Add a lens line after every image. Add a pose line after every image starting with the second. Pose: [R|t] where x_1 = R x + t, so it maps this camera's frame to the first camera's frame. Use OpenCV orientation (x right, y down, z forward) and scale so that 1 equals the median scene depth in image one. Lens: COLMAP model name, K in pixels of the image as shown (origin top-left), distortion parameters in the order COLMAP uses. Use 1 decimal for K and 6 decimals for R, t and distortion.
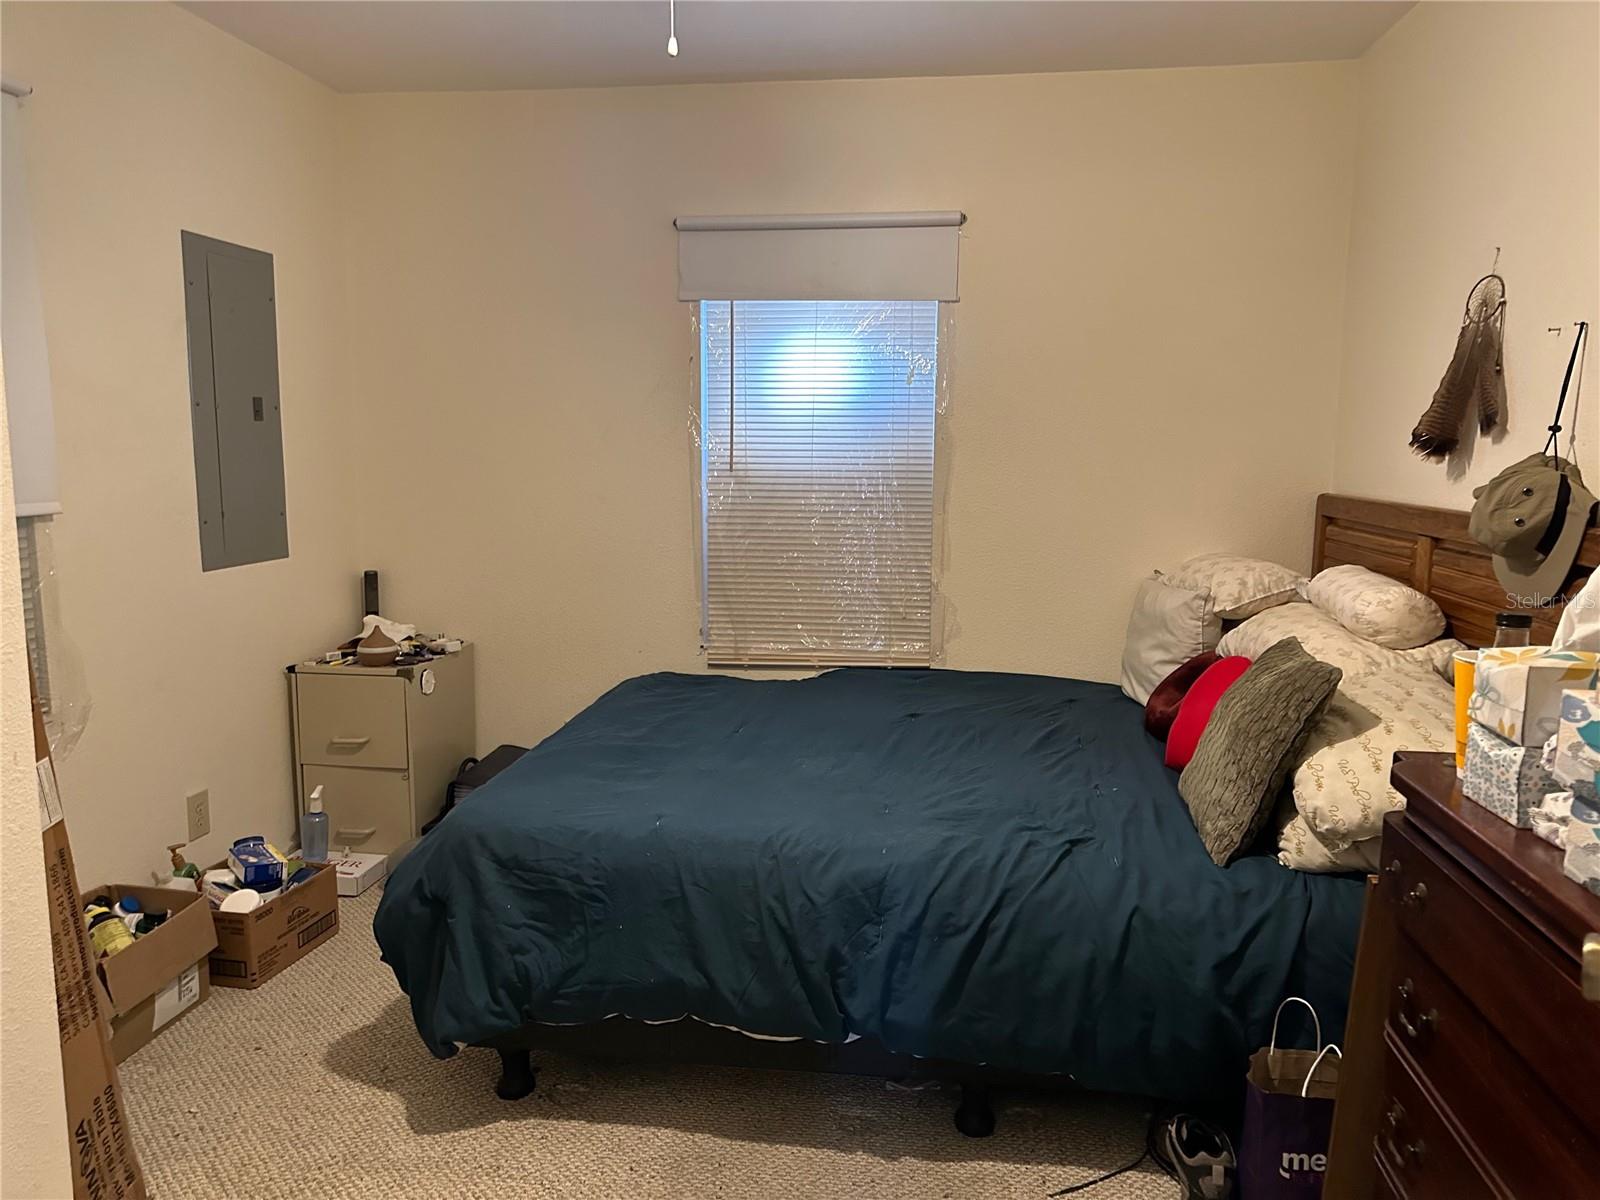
lens RADIAL K [[1112.3, 0, 799.2], [0, 1112.3, 603.3], [0, 0, 1]] dist [-0.008630, -0.001755]
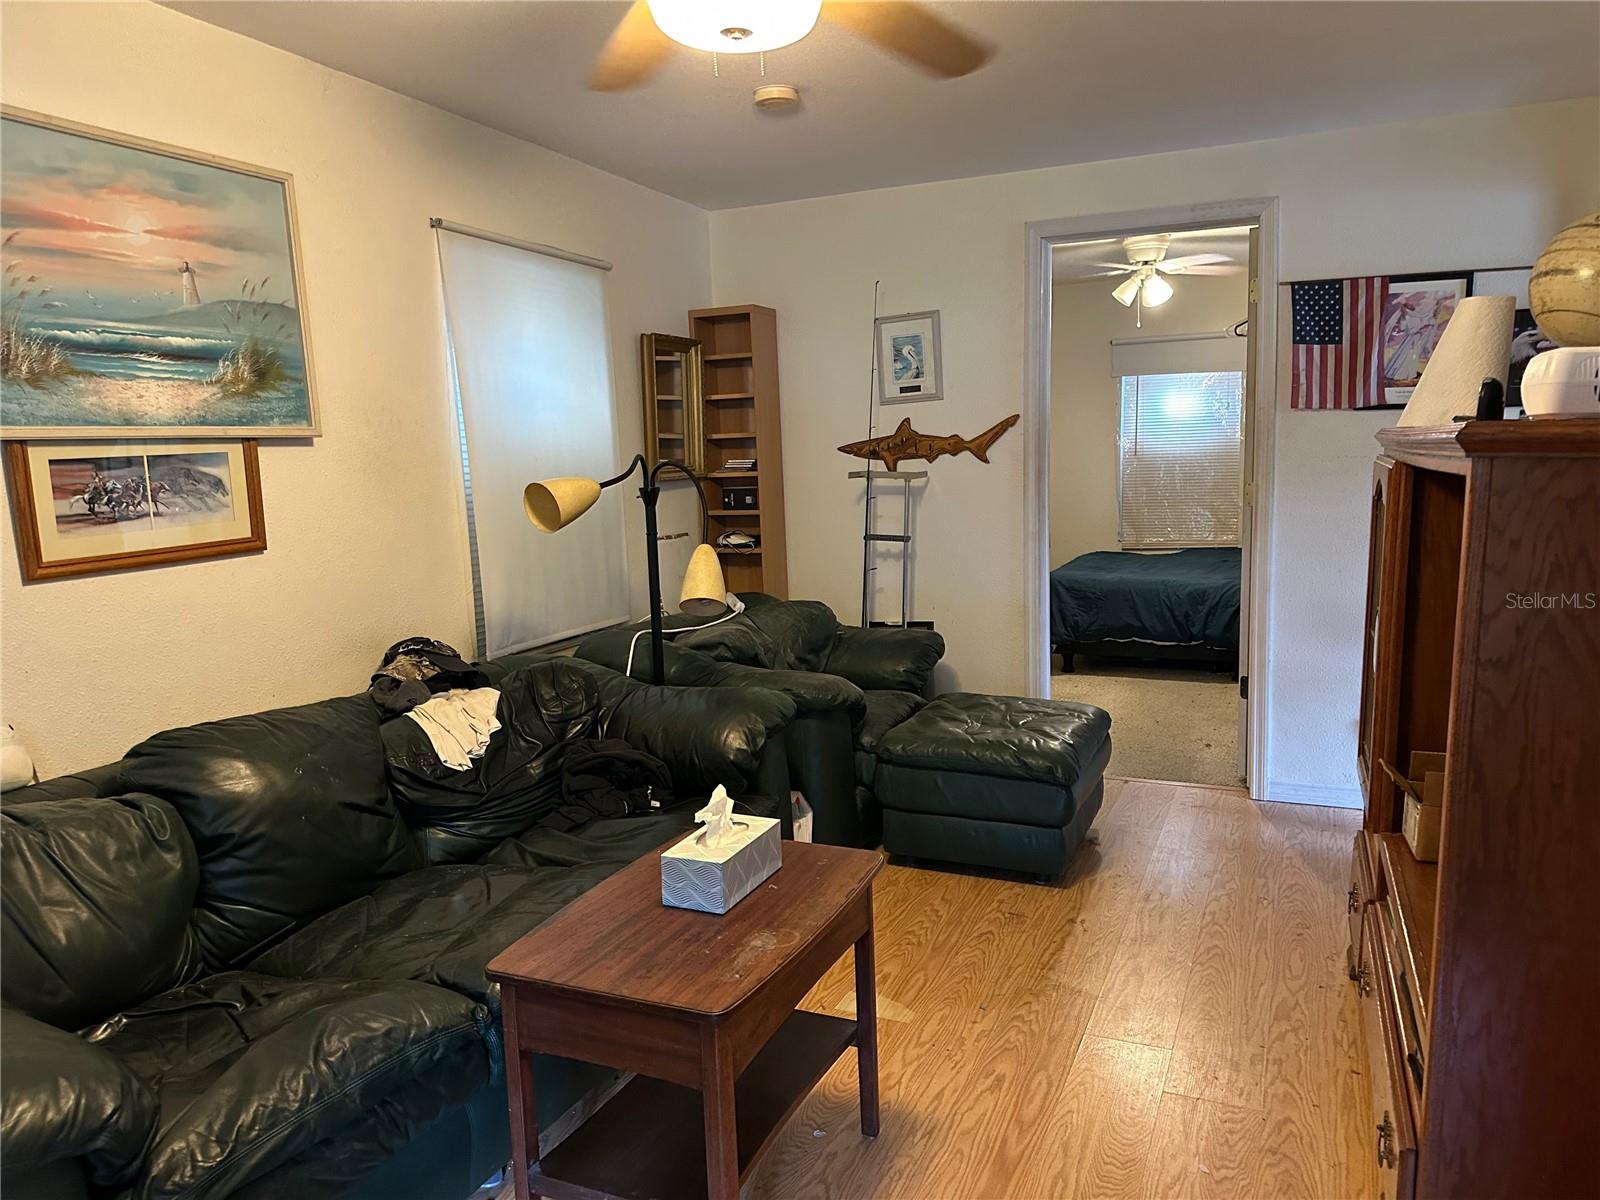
lens RADIAL K [[1112.3, 0, 797.8], [0, 1112.3, 603.6], [0, 0, 1]] dist [-0.008630, -0.001755]
pose [[0.955054, 0.008665, -0.296305, -0.080304], [-0.008930, 0.999960, 0.000459, 0.291236], [0.296297, 0.002208, 0.955093, -2.093931]]
